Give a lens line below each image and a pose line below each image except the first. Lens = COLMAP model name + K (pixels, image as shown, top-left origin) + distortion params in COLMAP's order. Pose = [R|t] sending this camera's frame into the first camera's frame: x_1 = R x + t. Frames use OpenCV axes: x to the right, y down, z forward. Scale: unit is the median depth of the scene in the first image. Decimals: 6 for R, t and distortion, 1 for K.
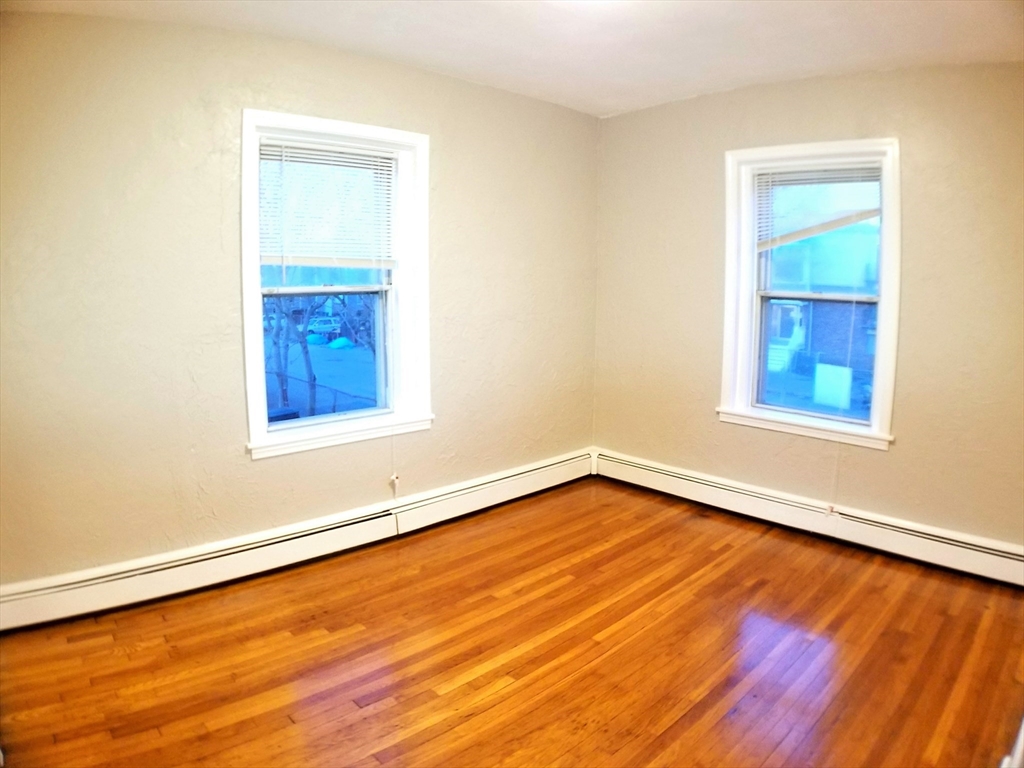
lens RADIAL K [[628.2, 0, 512.0], [0, 628.2, 384.0], [0, 0, 1]] dist [-0.173195, 0.001882]
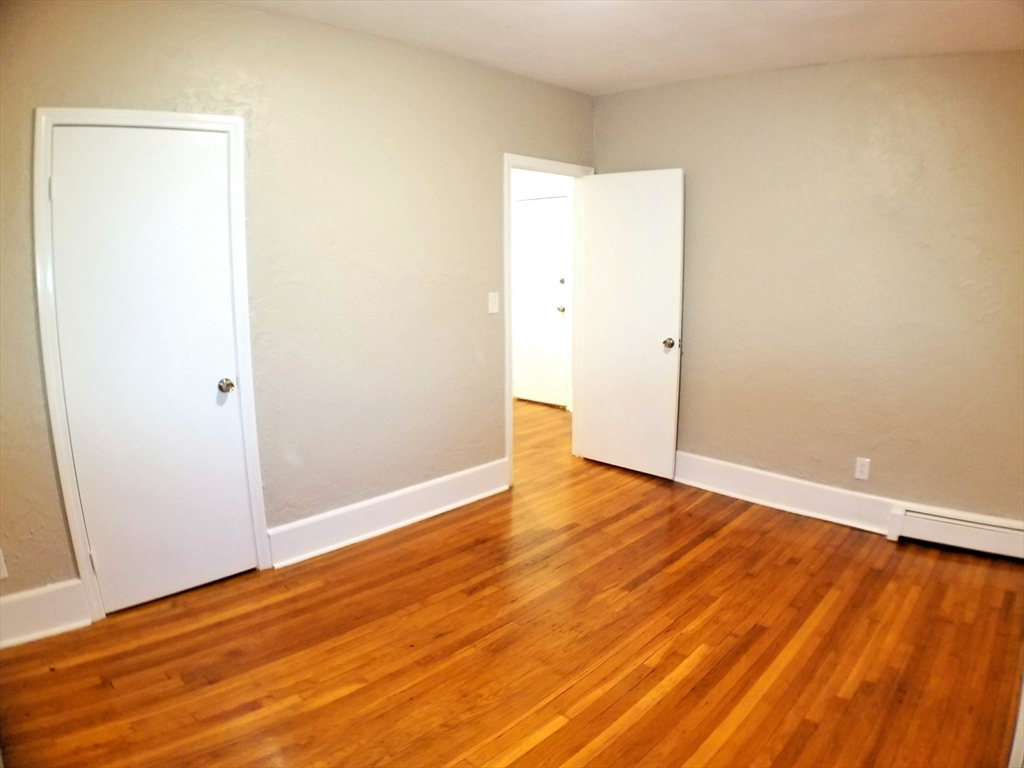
lens RADIAL K [[628.2, 0, 512.0], [0, 628.2, 384.0], [0, 0, 1]] dist [-0.173195, 0.001882]
pose [[-0.998243, -0.000352, -0.059253, 0.296805], [-0.021018, 0.937066, 0.348520, -0.301889], [0.055401, 0.349153, -0.935427, 1.847293]]
